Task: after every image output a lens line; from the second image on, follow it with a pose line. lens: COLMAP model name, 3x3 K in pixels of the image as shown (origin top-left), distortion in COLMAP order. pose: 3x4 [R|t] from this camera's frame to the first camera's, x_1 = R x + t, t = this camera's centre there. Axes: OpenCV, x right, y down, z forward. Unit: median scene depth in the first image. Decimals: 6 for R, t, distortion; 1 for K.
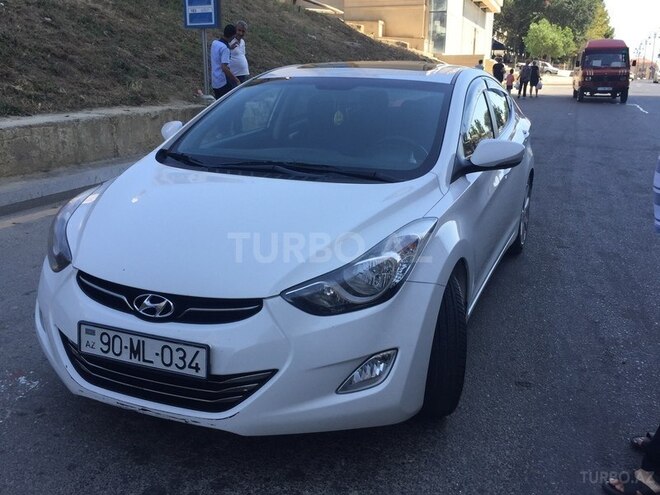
lens RADIAL K [[667.4, 0, 330.0], [0, 667.4, 247.5], [0, 0, 1]] dist [0.066842, -0.020970]
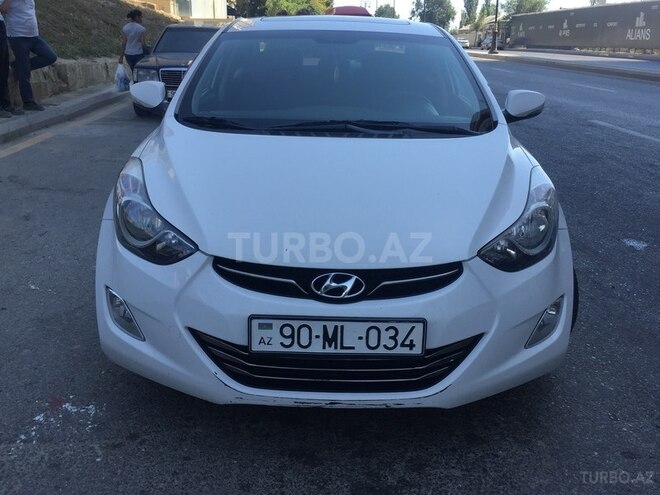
lens RADIAL K [[667.4, 0, 330.0], [0, 667.4, 247.5], [0, 0, 1]] dist [0.066842, -0.020970]
pose [[0.921892, -0.114213, 0.370230, -0.599158], [0.096847, 0.993160, 0.065228, -0.021250], [-0.375147, -0.024277, 0.926647, 0.194896]]
